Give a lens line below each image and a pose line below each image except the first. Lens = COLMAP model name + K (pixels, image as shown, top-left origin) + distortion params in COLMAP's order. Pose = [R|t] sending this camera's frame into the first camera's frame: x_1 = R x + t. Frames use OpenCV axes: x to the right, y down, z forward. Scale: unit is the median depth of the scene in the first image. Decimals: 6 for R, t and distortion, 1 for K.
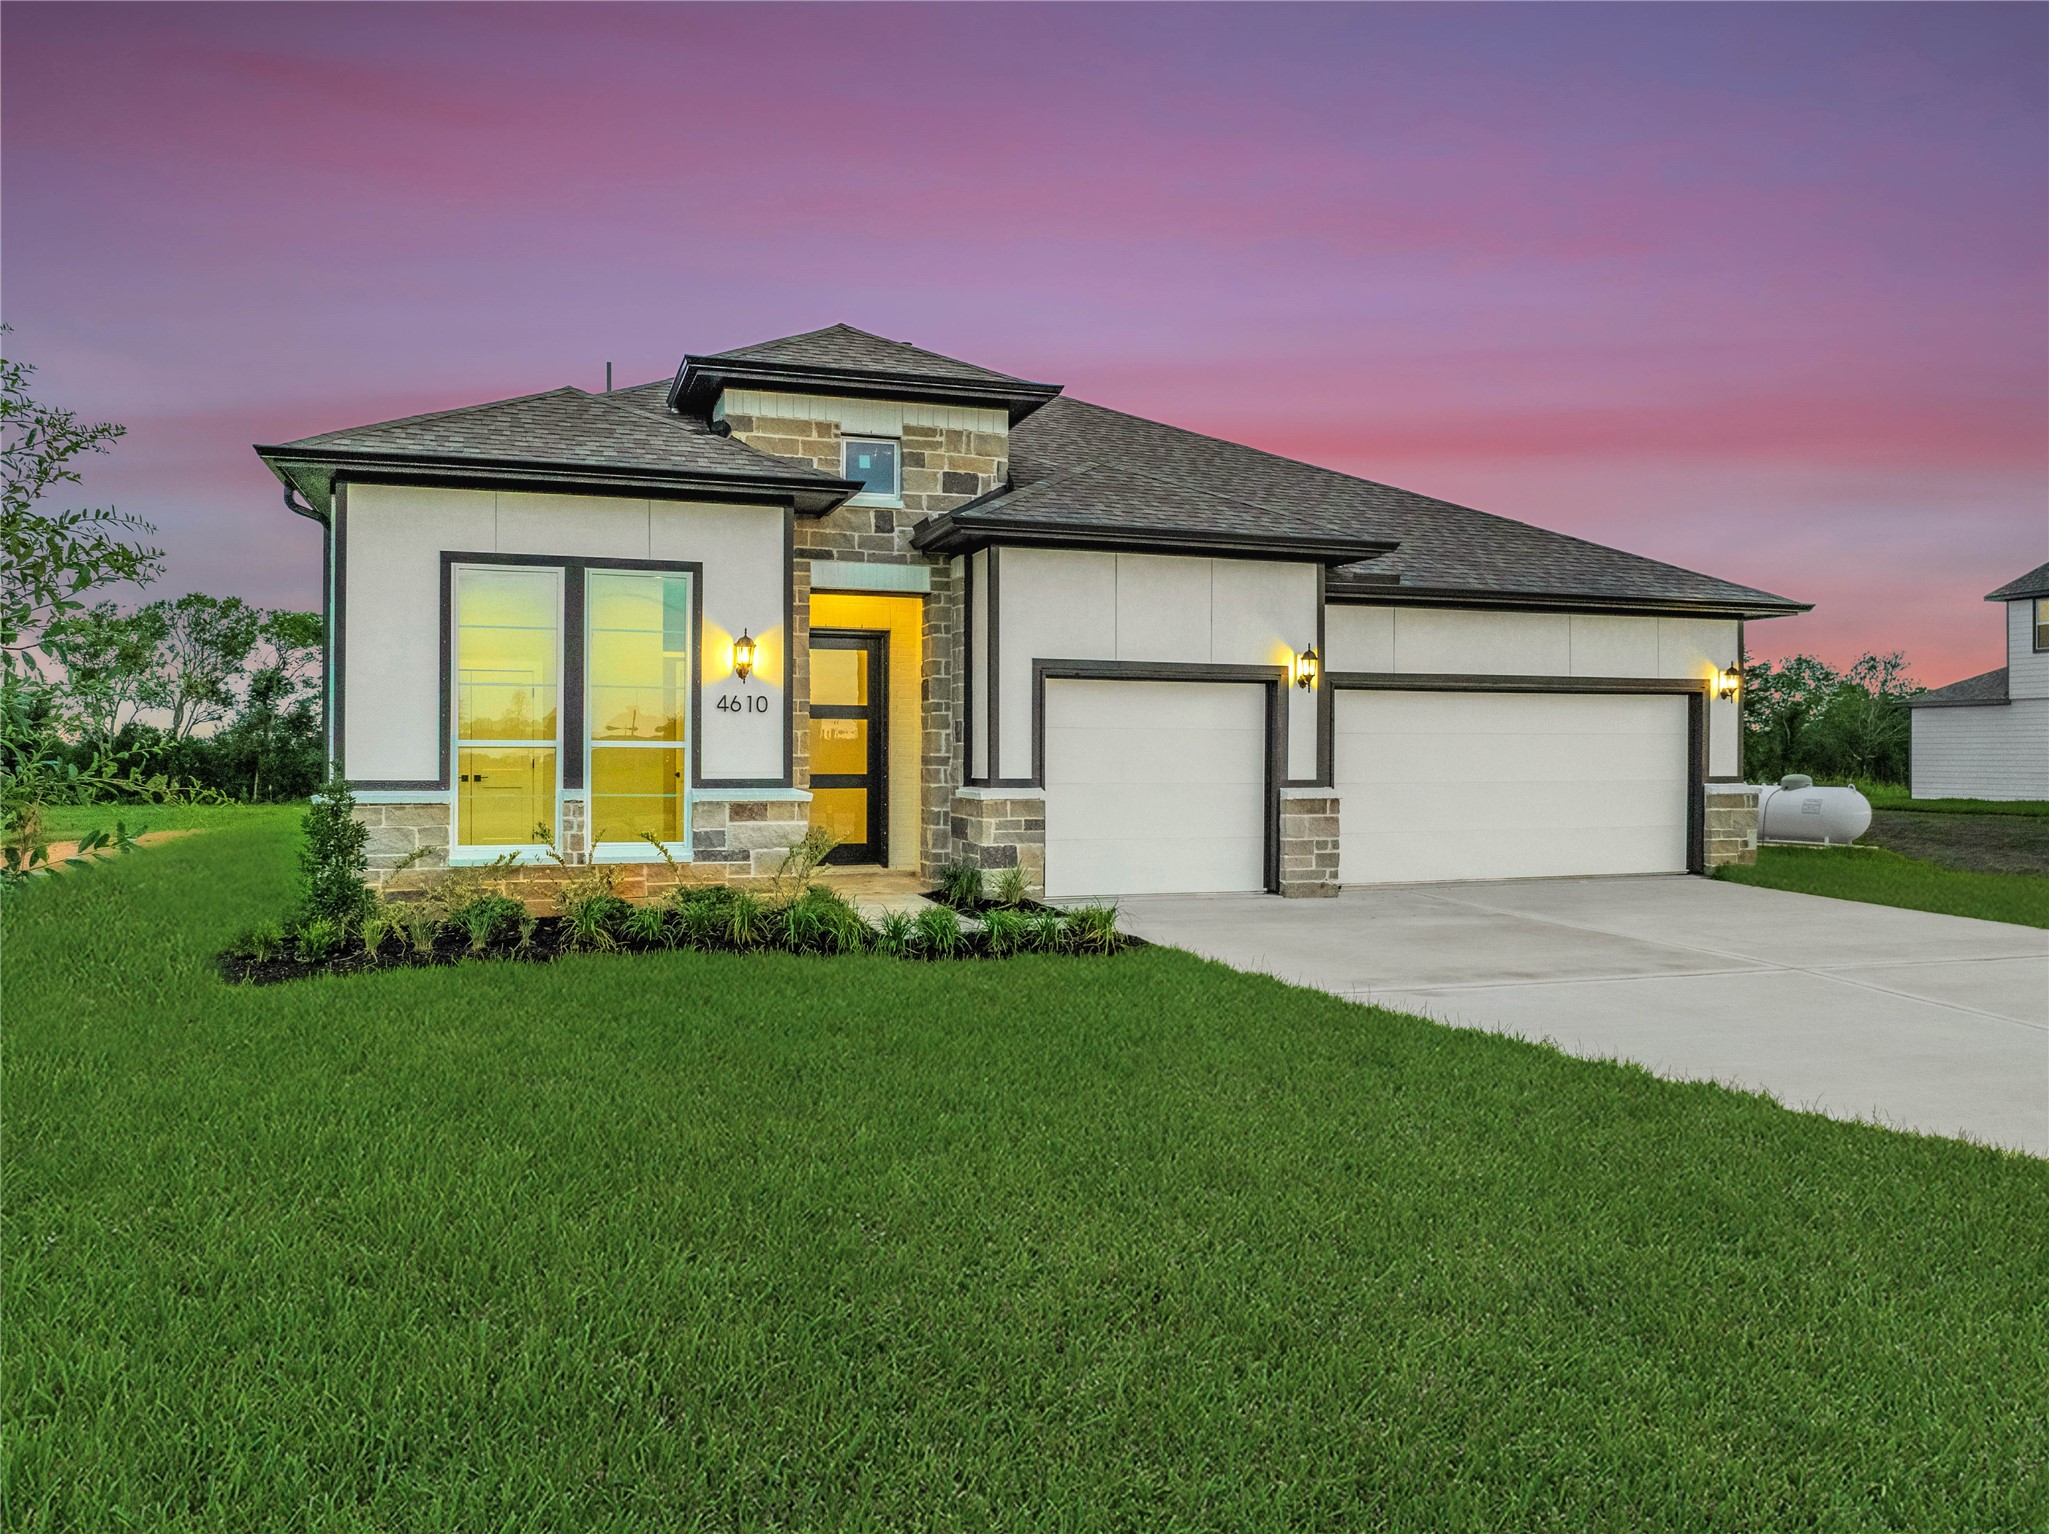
lens RADIAL K [[1461.9, 0, 1024.2], [0, 1461.9, 764.8], [0, 0, 1]] dist [-0.023050, -0.001126]
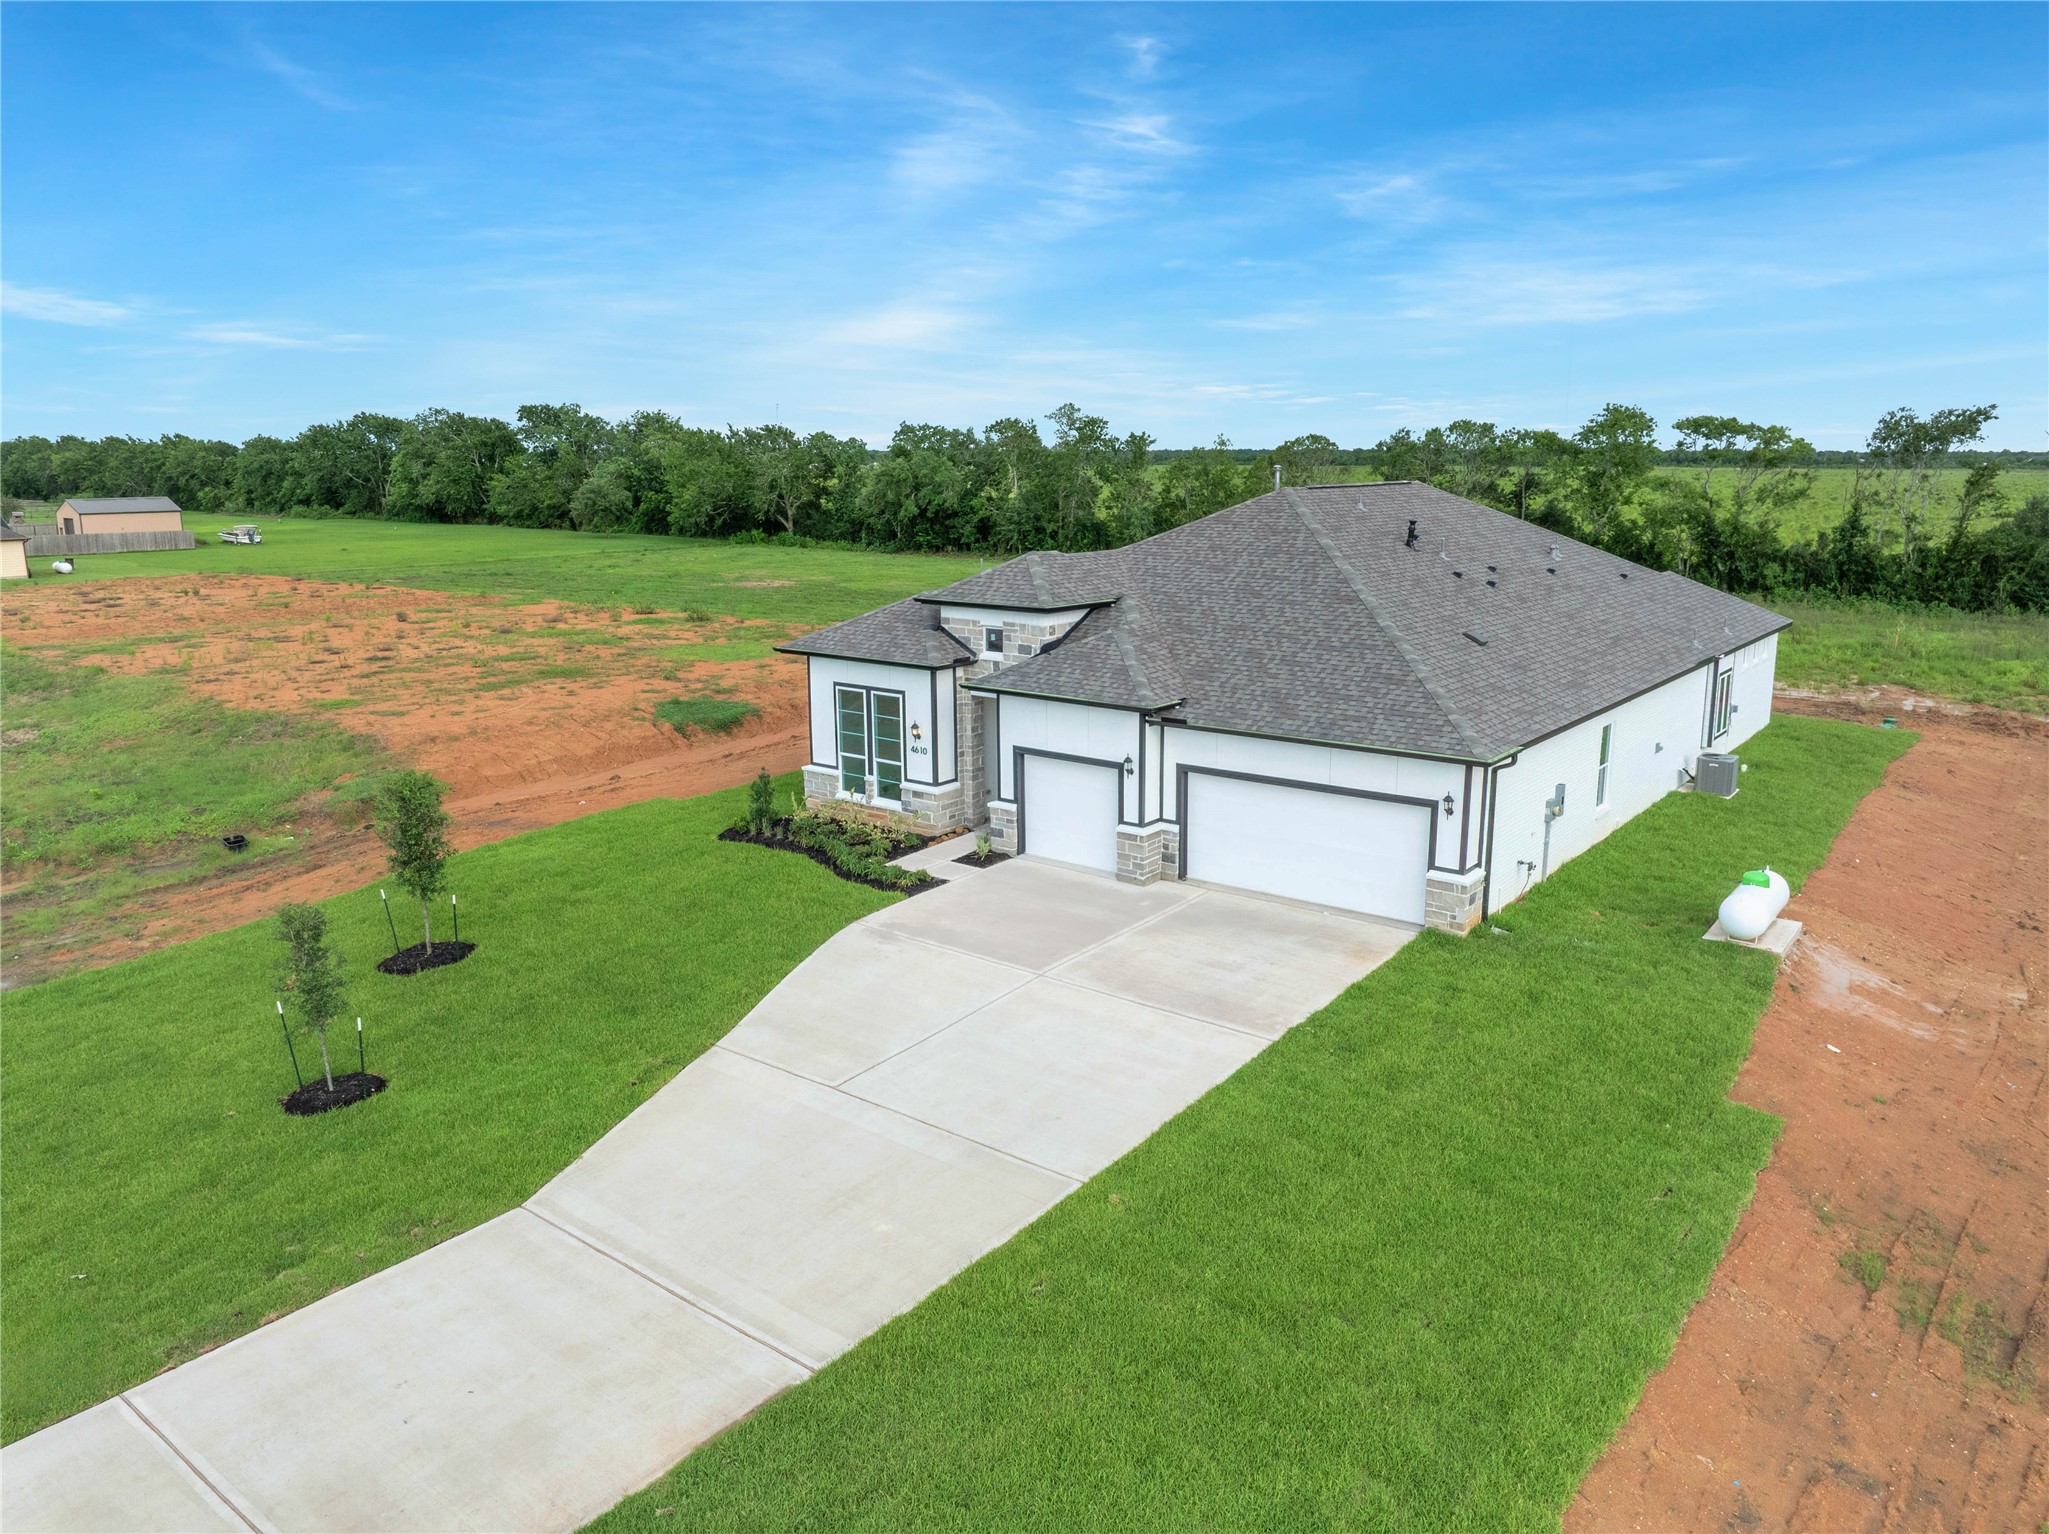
lens RADIAL K [[1461.9, 0, 1030.0], [0, 1461.9, 770.0], [0, 0, 1]] dist [-0.023050, -0.001126]
pose [[0.543172, 0.175479, -0.821079, 1.739315], [-0.000675, 0.978007, 0.208571, -0.471675], [0.839621, -0.112736, 0.531344, -0.114152]]
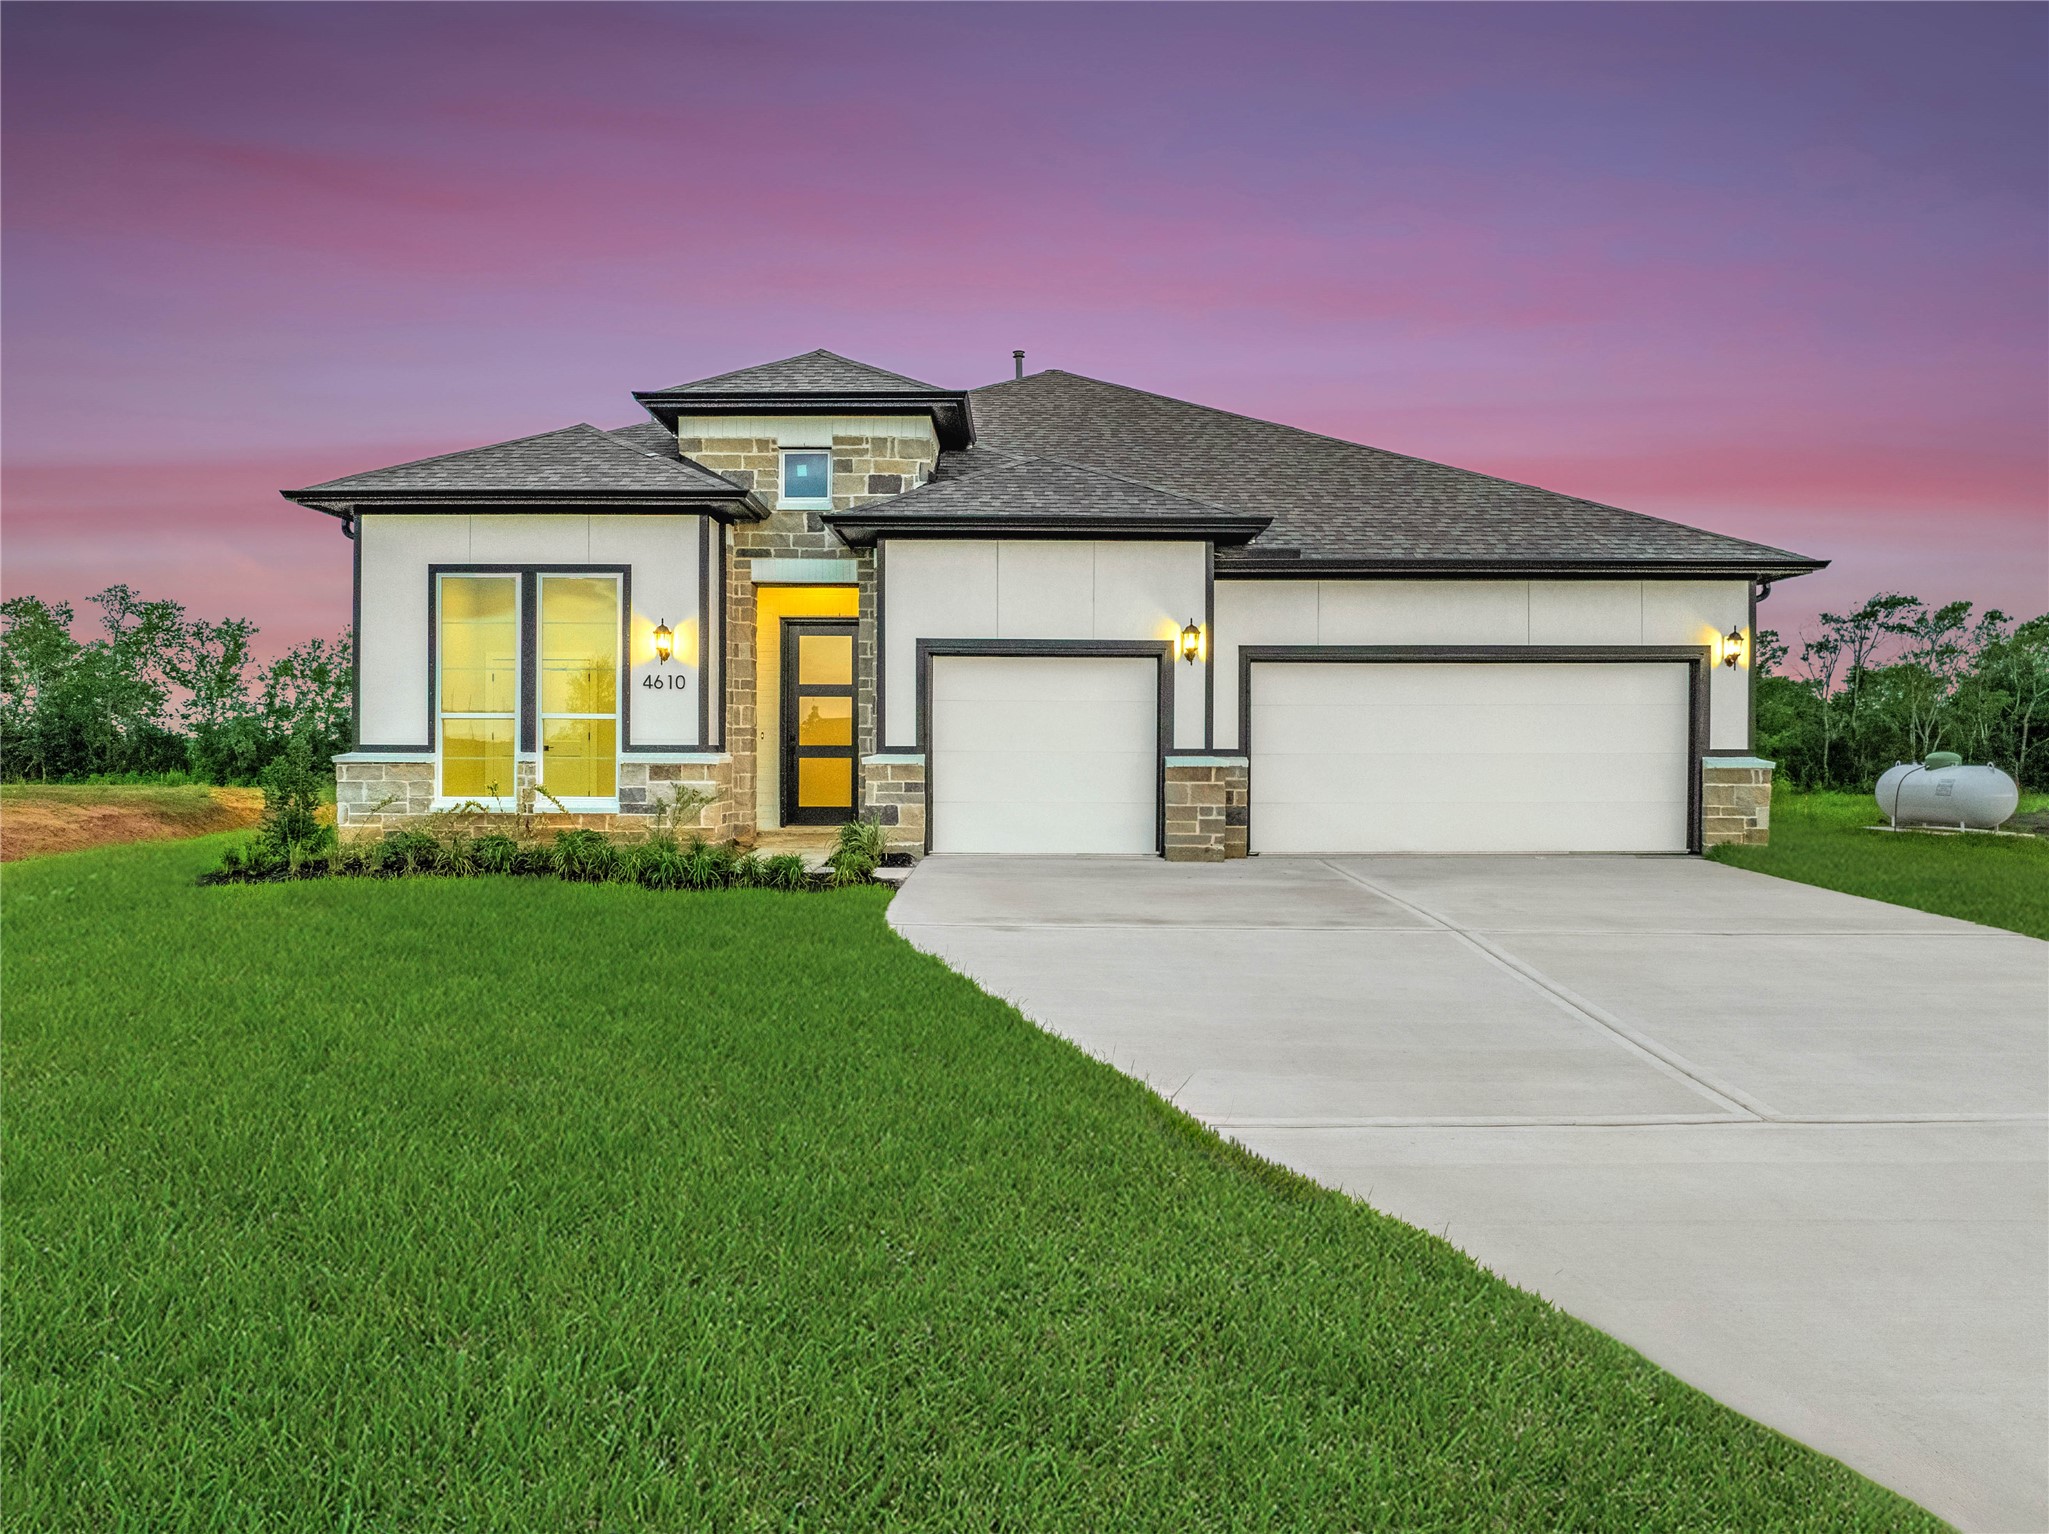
lens RADIAL K [[1461.9, 0, 1029.9], [0, 1461.9, 761.3], [0, 0, 1]] dist [-0.023050, -0.001126]
pose [[0.946480, 0.002897, -0.322749, 0.438233], [-0.002828, 0.999996, 0.000682, 0.019678], [0.322749, 0.000267, 0.946484, -0.027561]]
